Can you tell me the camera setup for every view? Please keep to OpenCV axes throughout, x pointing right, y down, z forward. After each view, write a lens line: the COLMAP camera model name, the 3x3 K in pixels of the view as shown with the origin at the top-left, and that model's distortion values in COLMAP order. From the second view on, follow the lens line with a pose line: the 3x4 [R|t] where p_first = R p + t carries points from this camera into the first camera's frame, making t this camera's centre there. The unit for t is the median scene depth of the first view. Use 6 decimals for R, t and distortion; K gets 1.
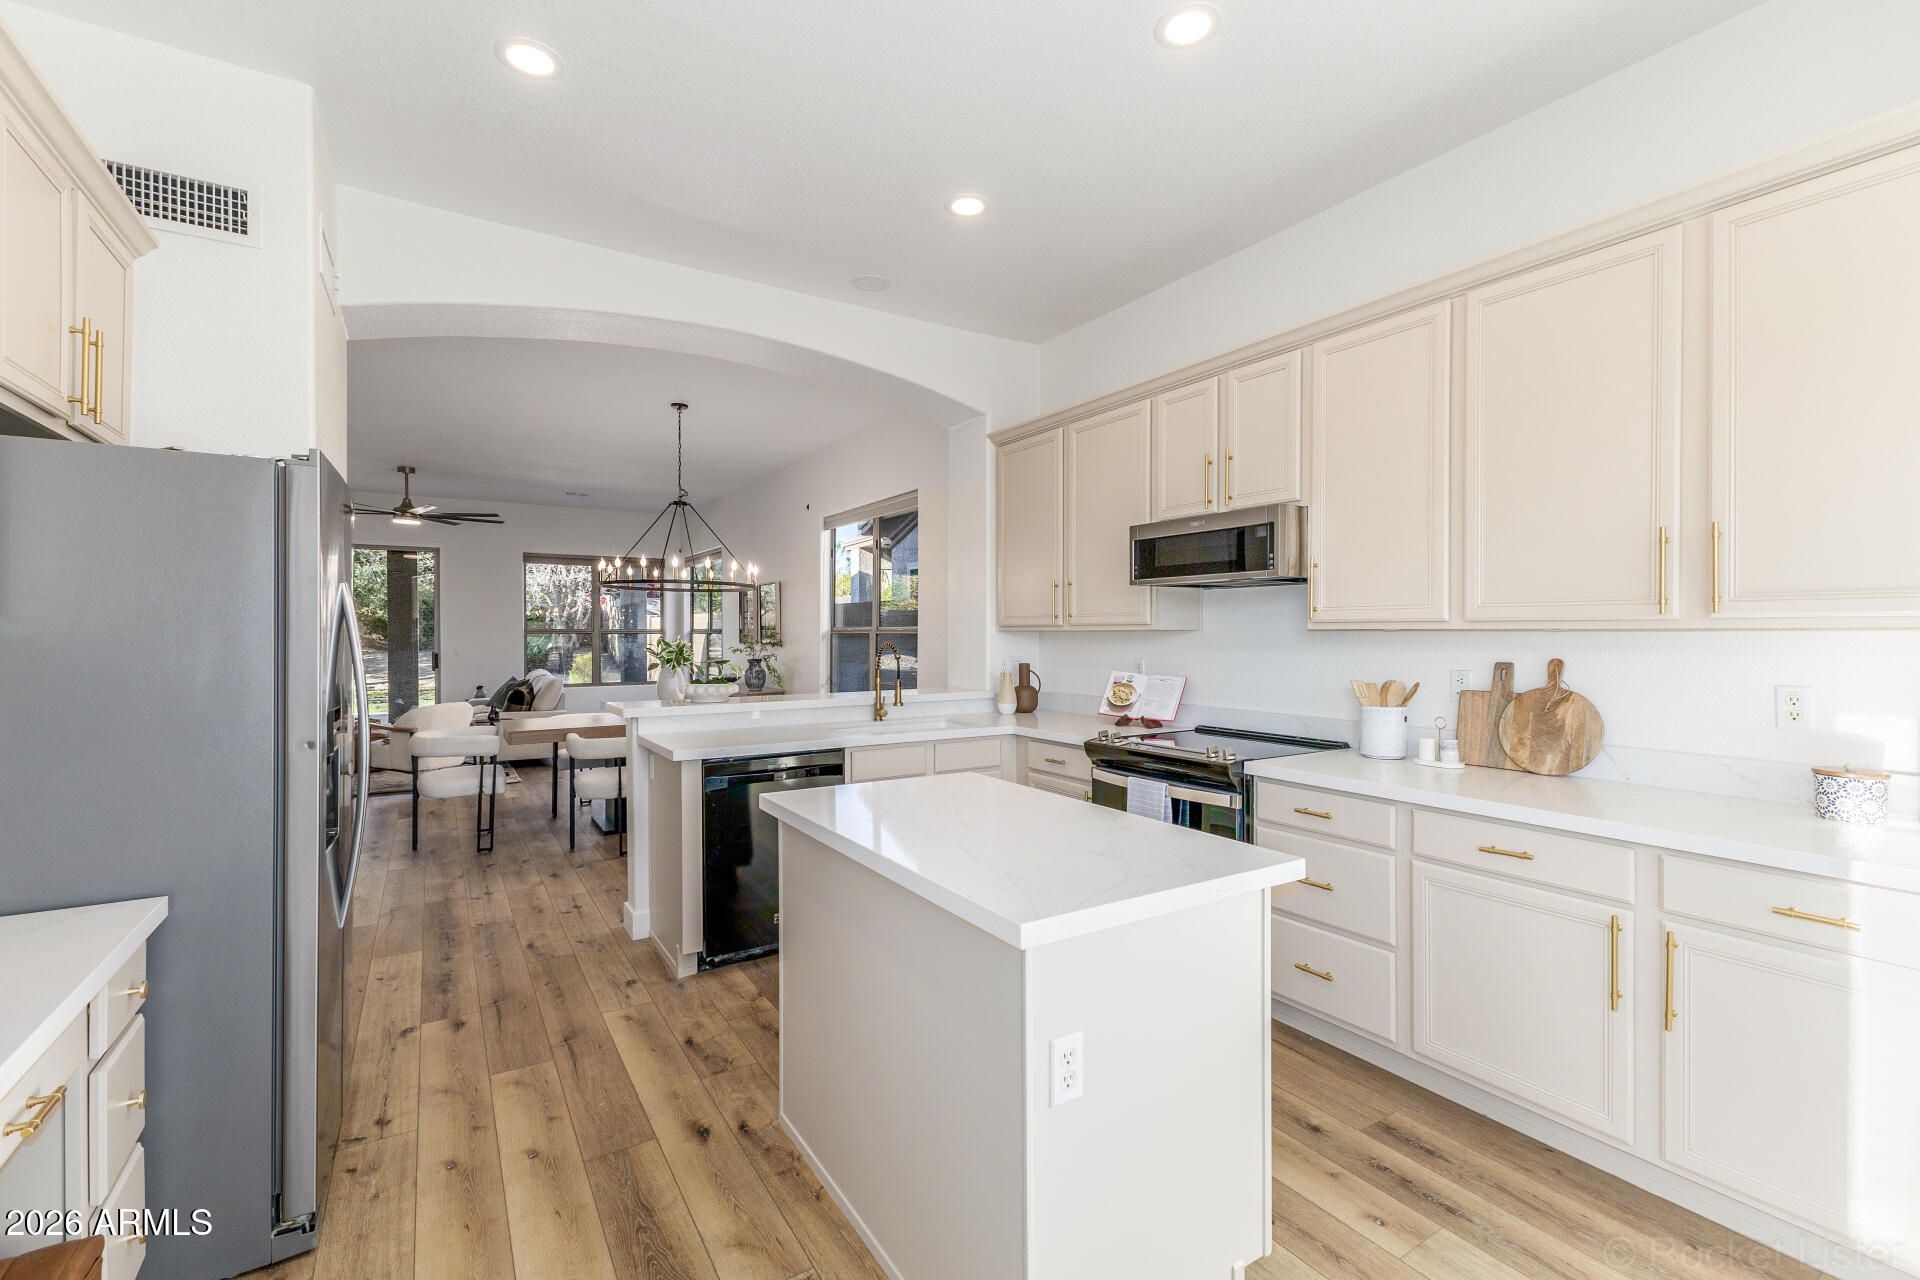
lens RADIAL K [[833.4, 0, 963.8], [0, 833.4, 649.2], [0, 0, 1]] dist [0.012393, -0.003787]
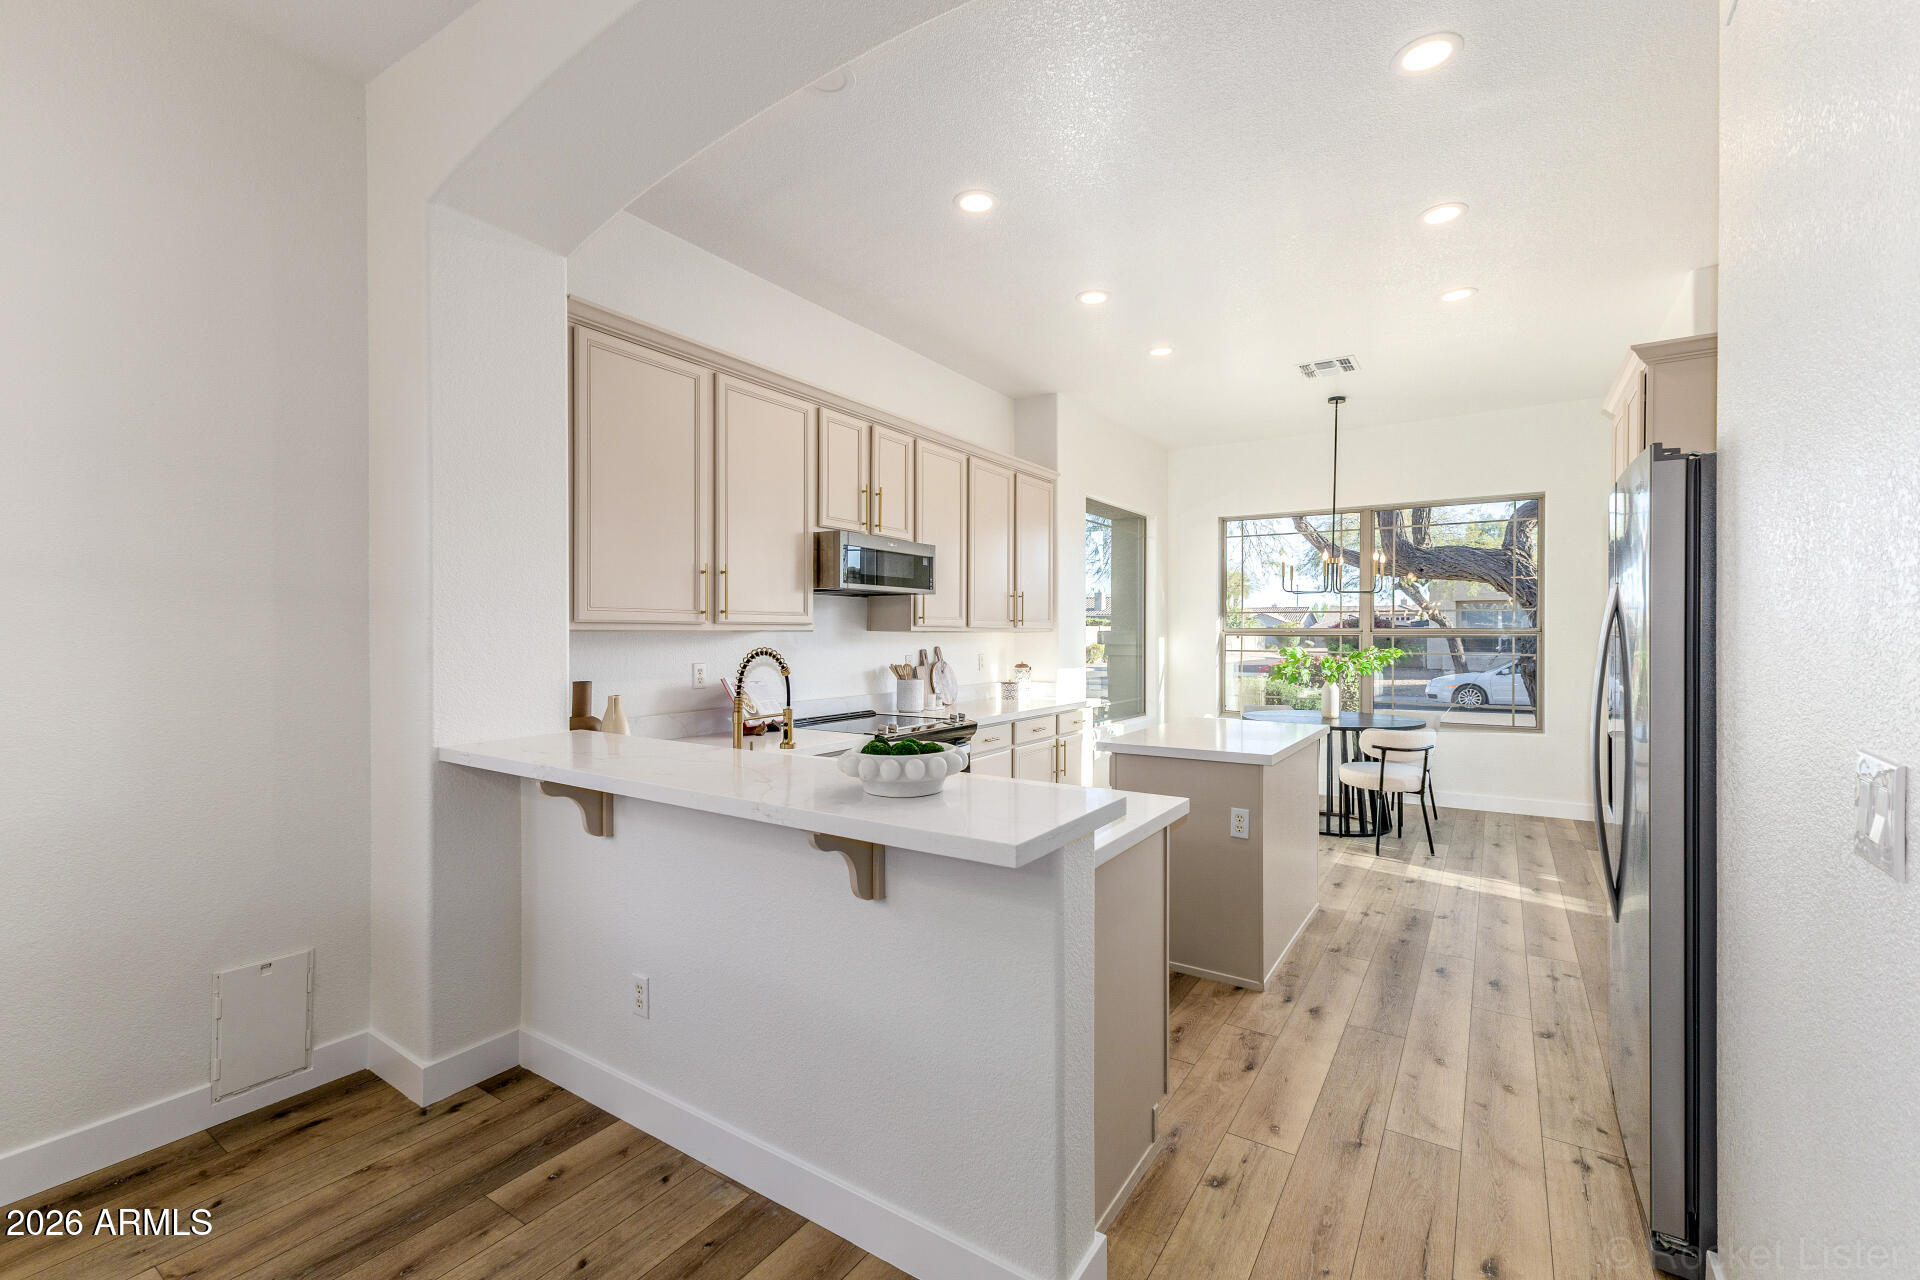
lens RADIAL K [[833.4, 0, 962.9], [0, 833.4, 627.7], [0, 0, 1]] dist [0.012393, -0.003787]
pose [[-0.422544, 0.007830, 0.906309, -1.136729], [0.010382, 0.999939, -0.003798, -0.026842], [-0.906283, 0.007804, -0.422599, 1.827211]]
